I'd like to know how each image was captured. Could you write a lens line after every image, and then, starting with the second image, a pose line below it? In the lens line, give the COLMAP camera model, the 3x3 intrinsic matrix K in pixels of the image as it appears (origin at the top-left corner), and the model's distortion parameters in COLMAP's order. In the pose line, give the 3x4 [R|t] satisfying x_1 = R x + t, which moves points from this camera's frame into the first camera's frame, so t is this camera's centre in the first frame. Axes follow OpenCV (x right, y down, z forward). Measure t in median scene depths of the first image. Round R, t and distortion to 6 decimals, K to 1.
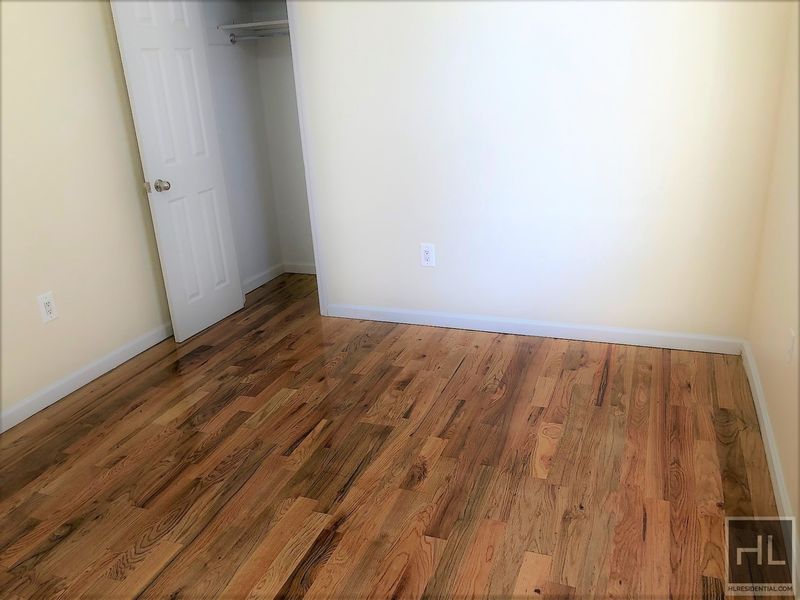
lens RADIAL K [[655.3, 0, 406.2], [0, 655.3, 294.6], [0, 0, 1]] dist [0.030791, -0.048101]
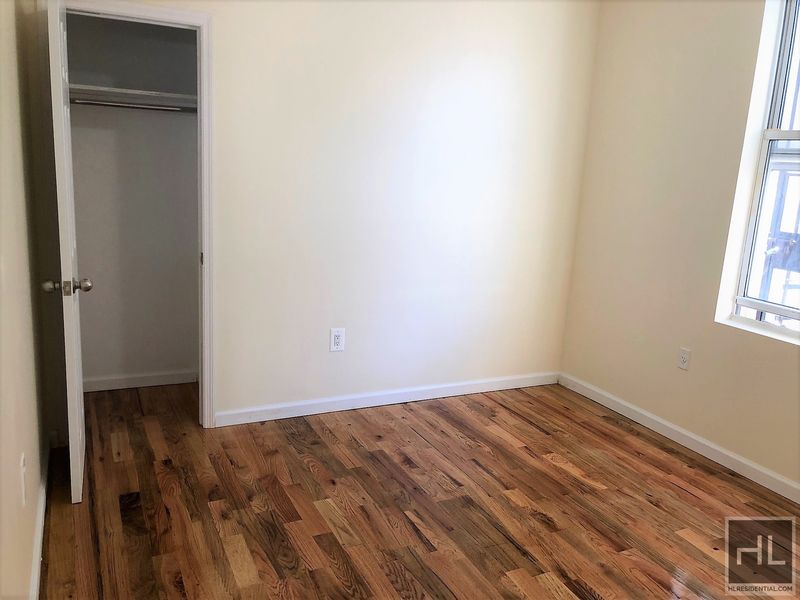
lens RADIAL K [[655.3, 0, 407.3], [0, 655.3, 297.6], [0, 0, 1]] dist [0.030791, -0.048101]
pose [[0.673854, -0.065726, 0.735936, -0.800640], [0.159725, 0.985442, -0.058241, -0.062248], [-0.721394, 0.156794, 0.674542, 0.290002]]
